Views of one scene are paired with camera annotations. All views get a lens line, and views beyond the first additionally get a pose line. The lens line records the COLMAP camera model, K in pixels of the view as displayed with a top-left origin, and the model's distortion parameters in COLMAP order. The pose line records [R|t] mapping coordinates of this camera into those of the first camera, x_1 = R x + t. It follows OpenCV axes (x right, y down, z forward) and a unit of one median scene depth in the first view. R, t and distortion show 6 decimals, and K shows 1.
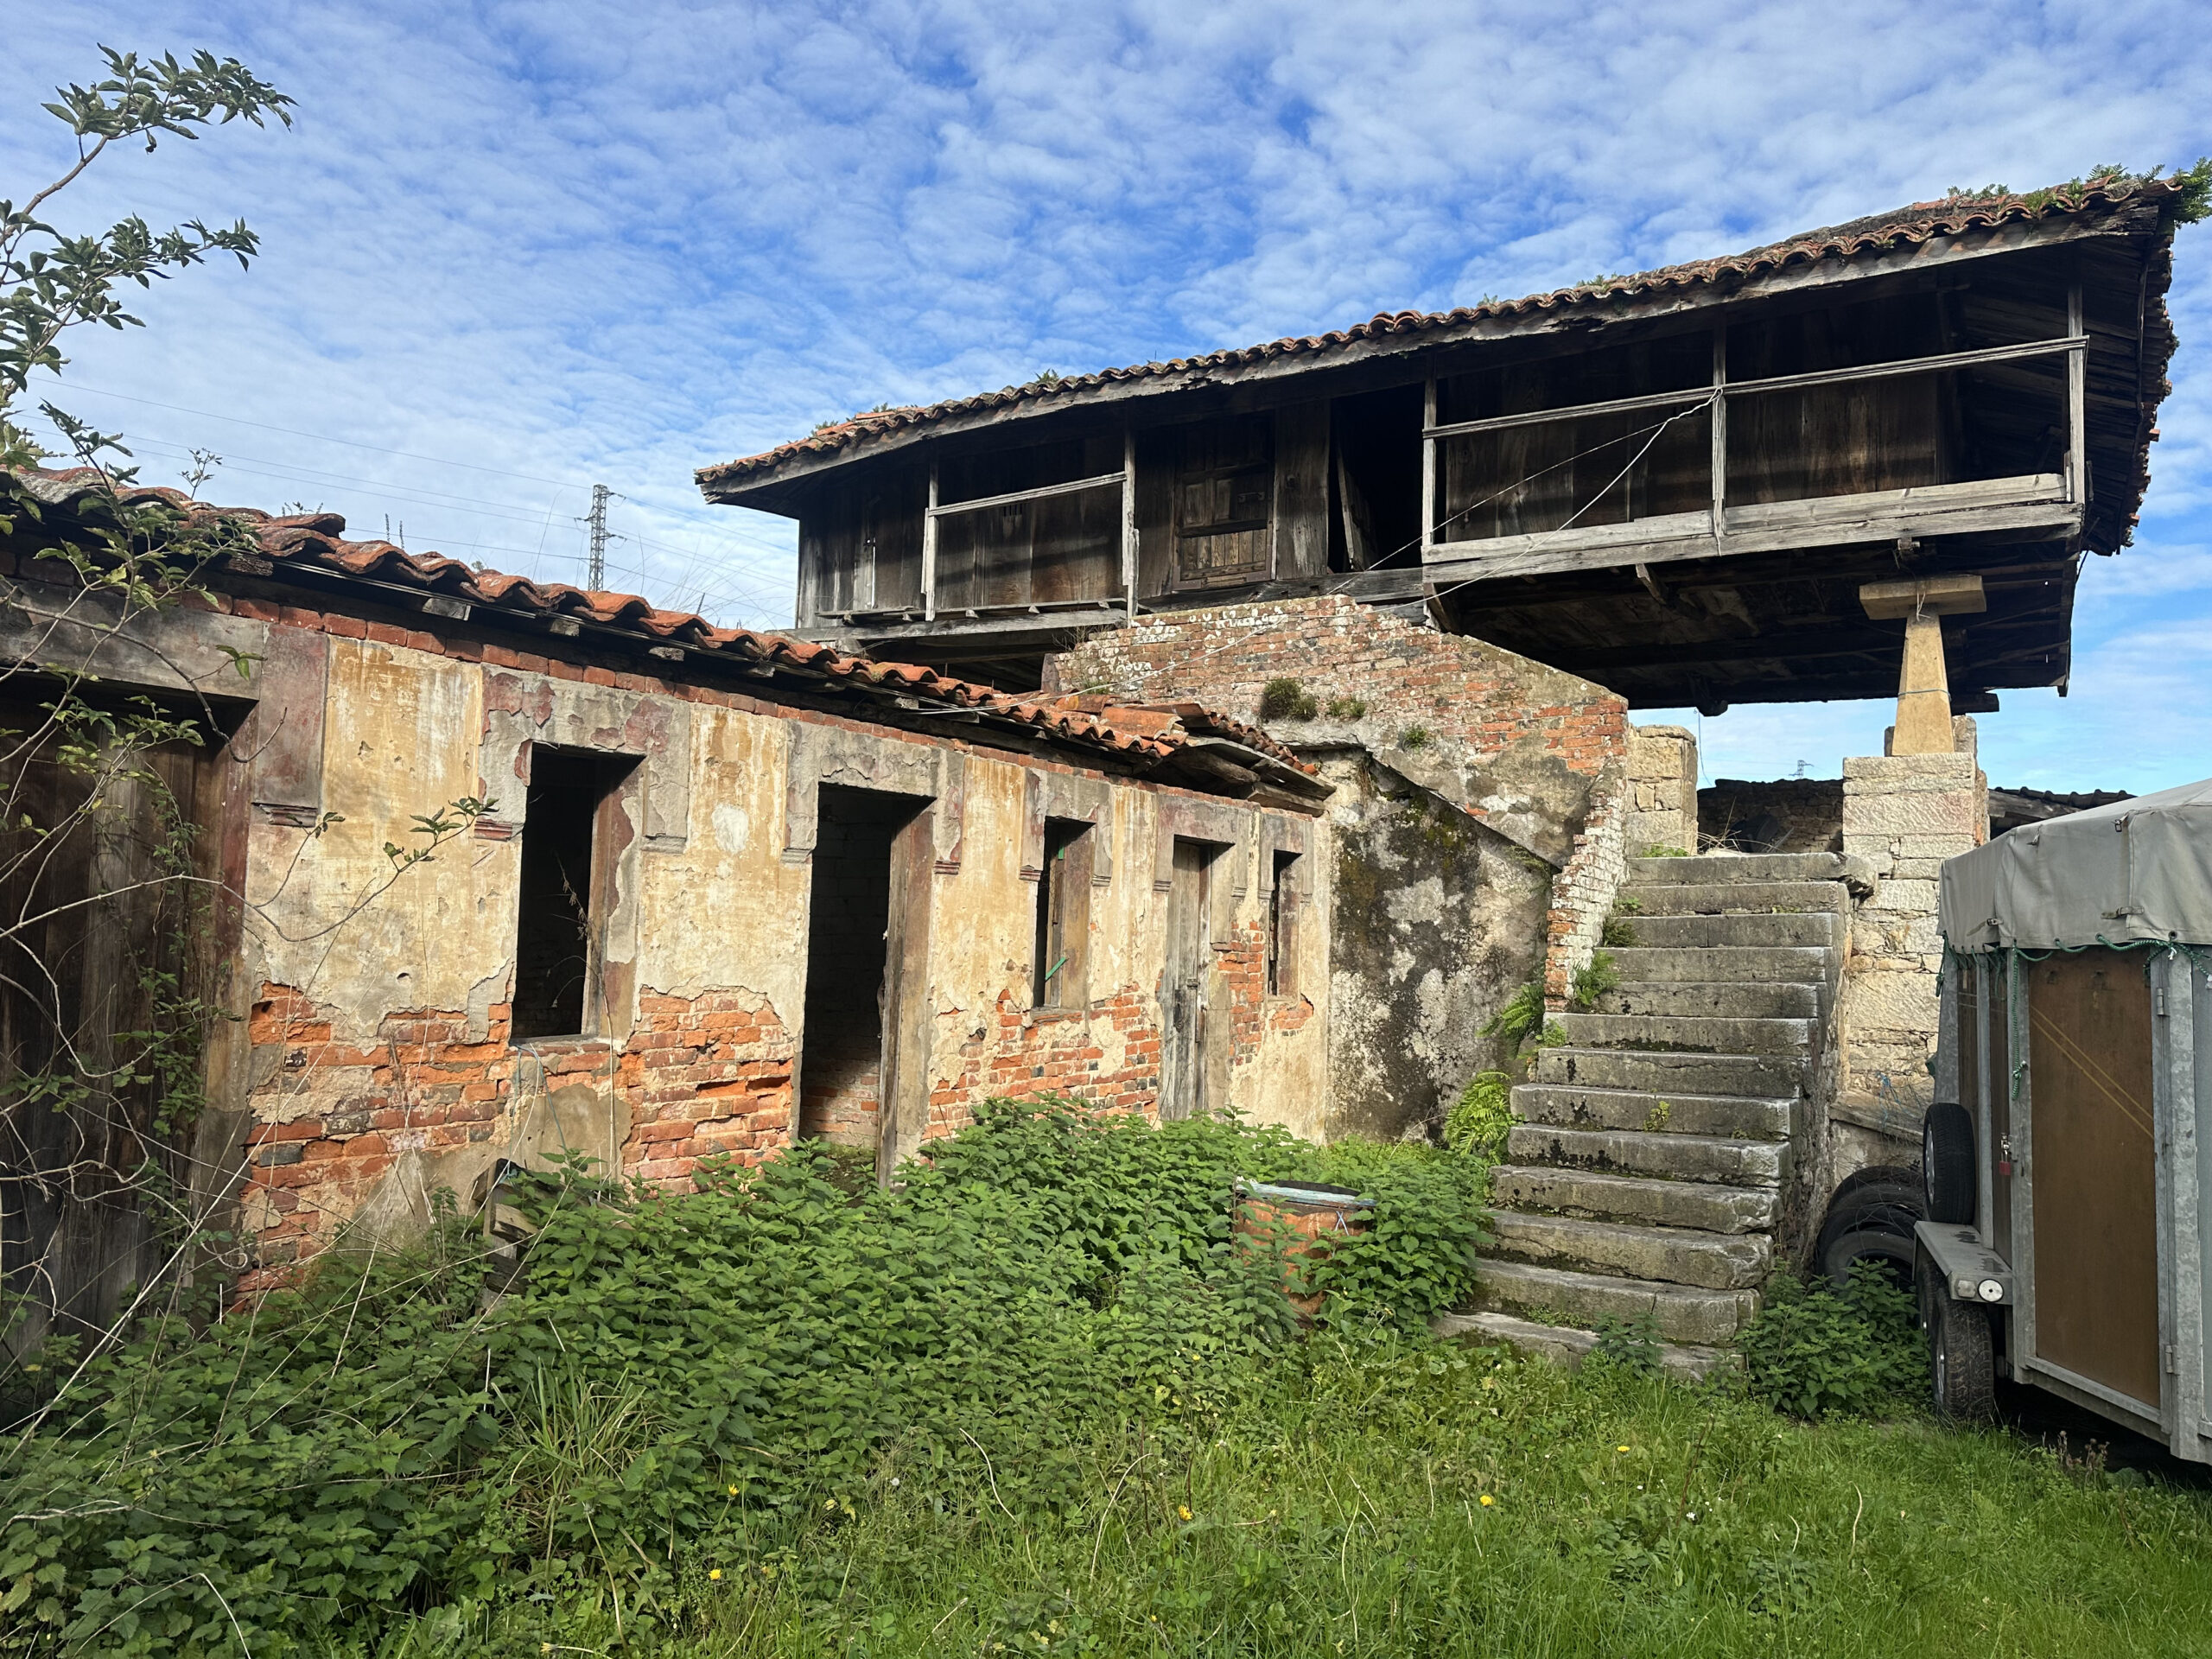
lens RADIAL K [[1552.1, 0, 1108.6], [0, 1552.1, 838.3], [0, 0, 1]] dist [0.081729, -0.100255]
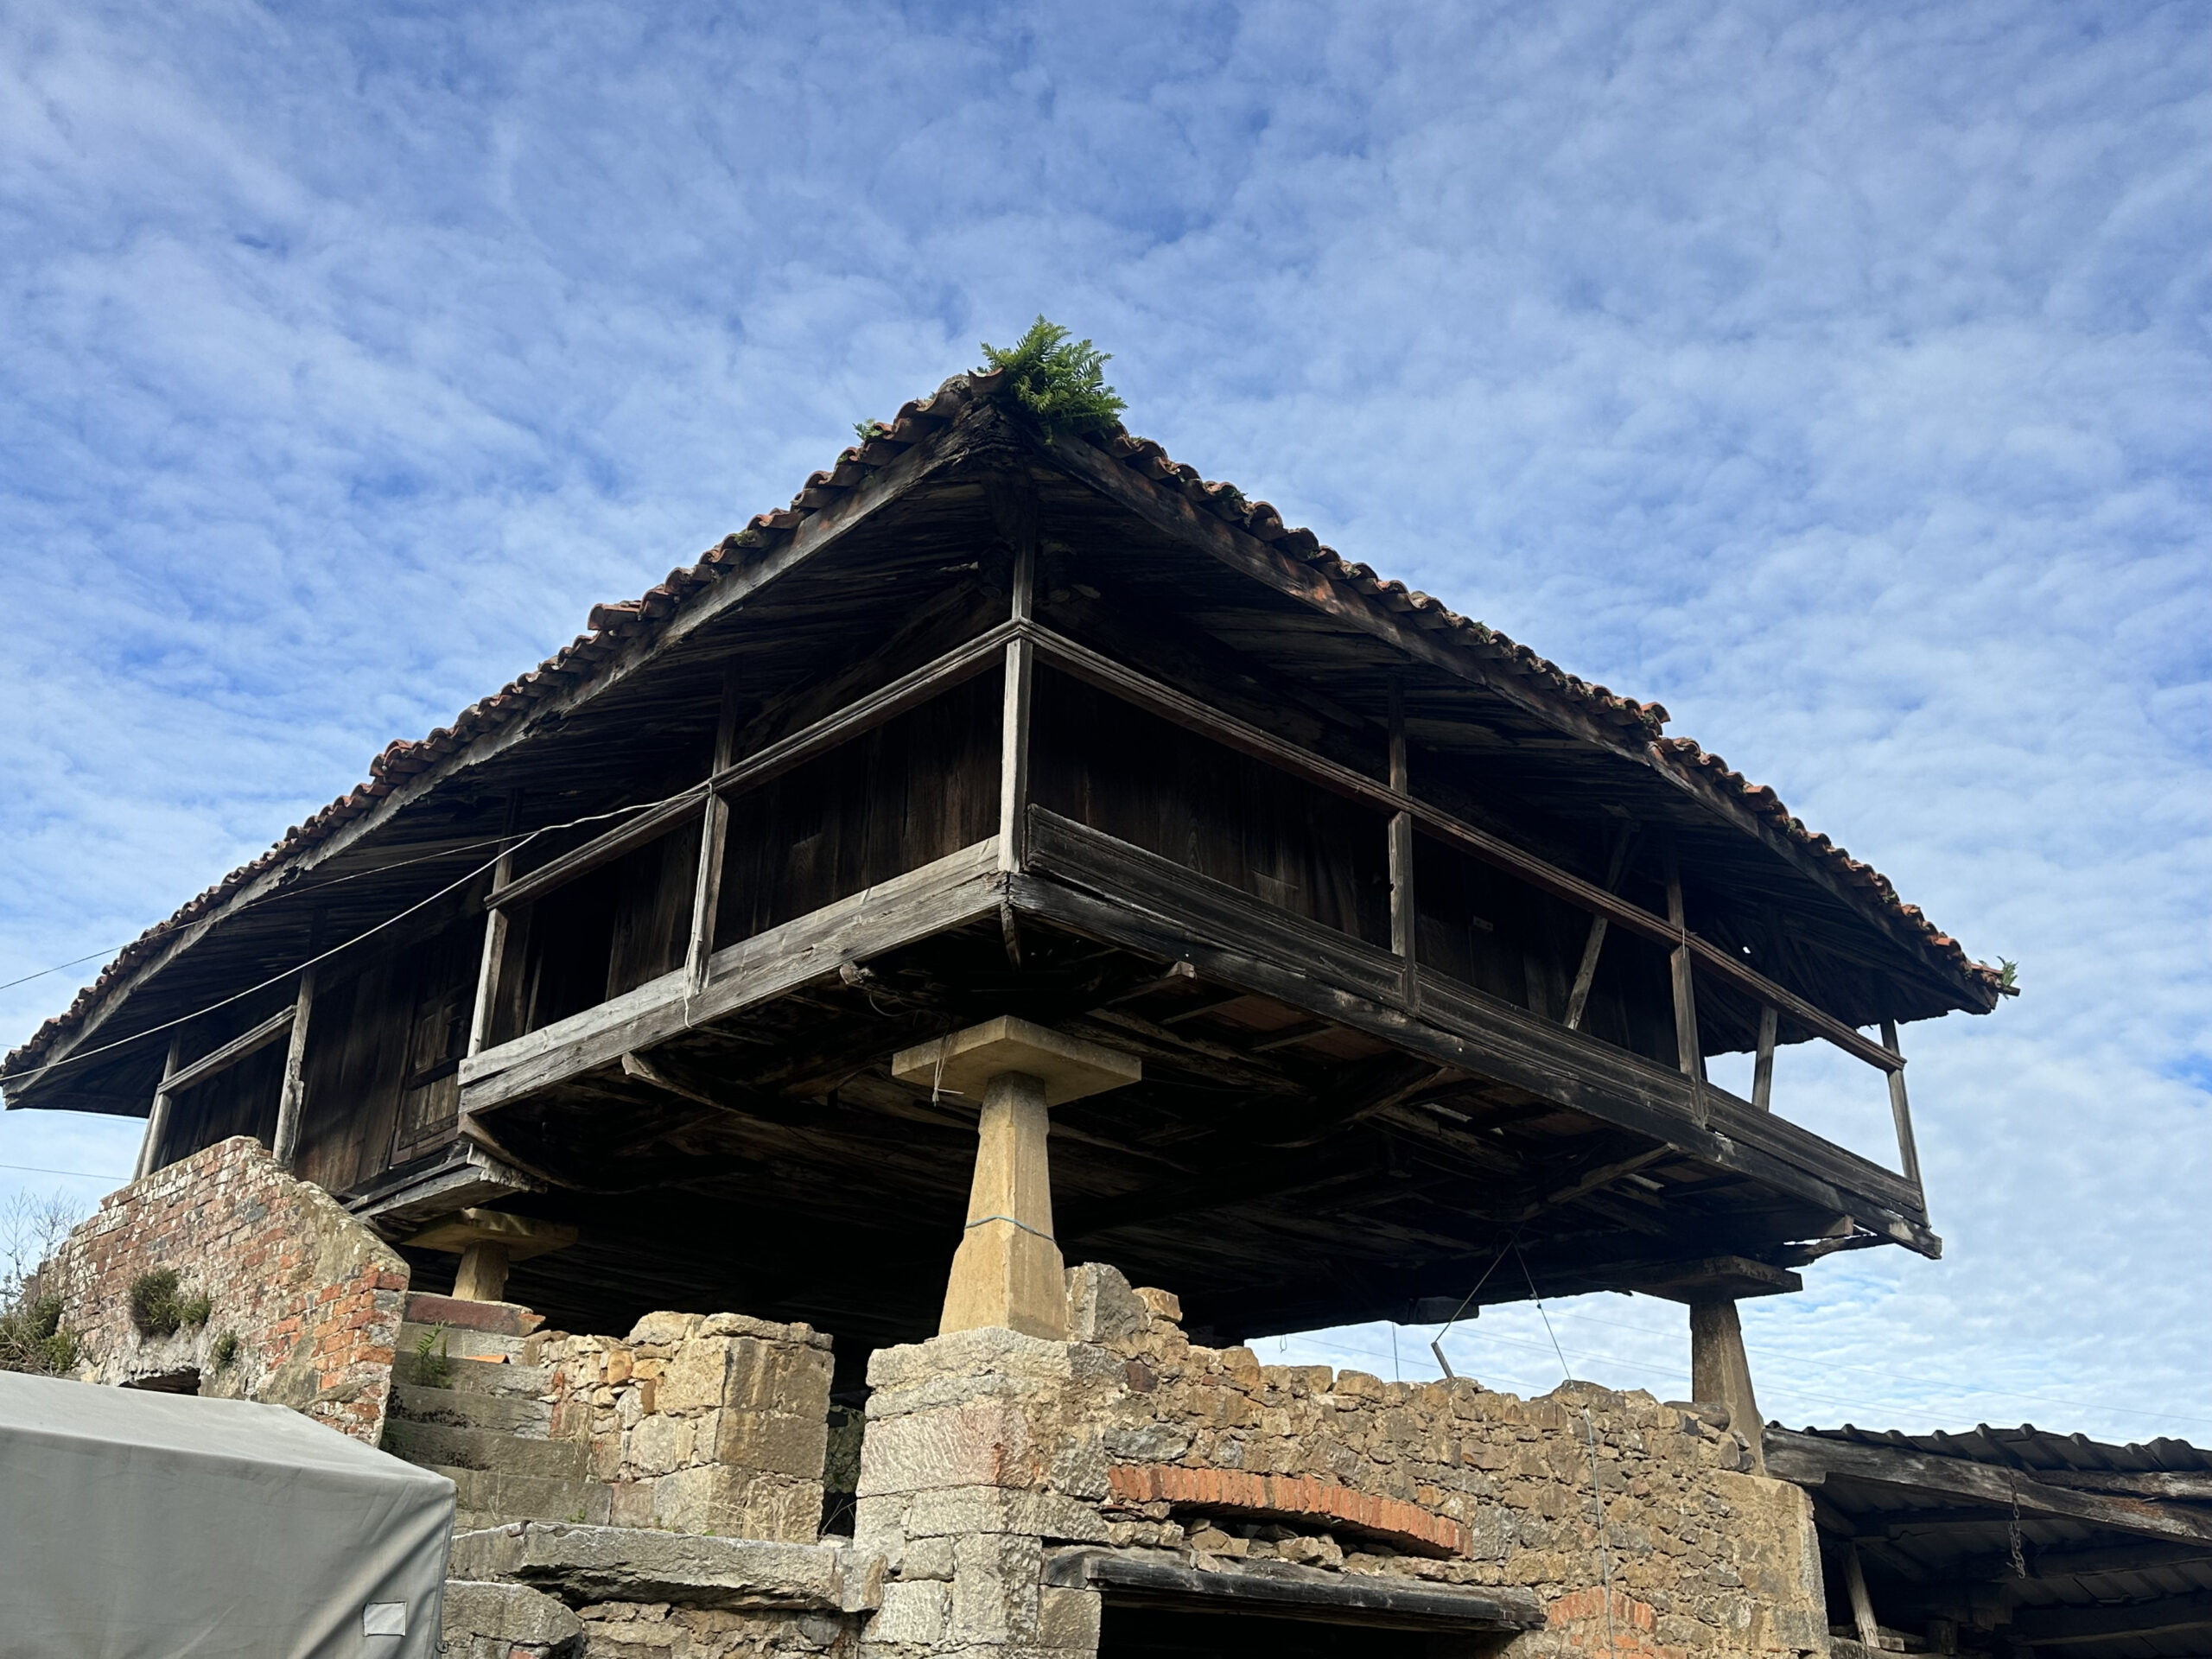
lens RADIAL K [[1954.0, 0, 1105.2], [0, 1954.0, 818.5], [0, 0, 1]] dist [0.175653, -0.339391]
pose [[0.957091, -0.119299, -0.264091, 0.759361], [0.013934, 0.929220, -0.369264, 0.035186], [0.289451, 0.349740, 0.891011, 0.316008]]
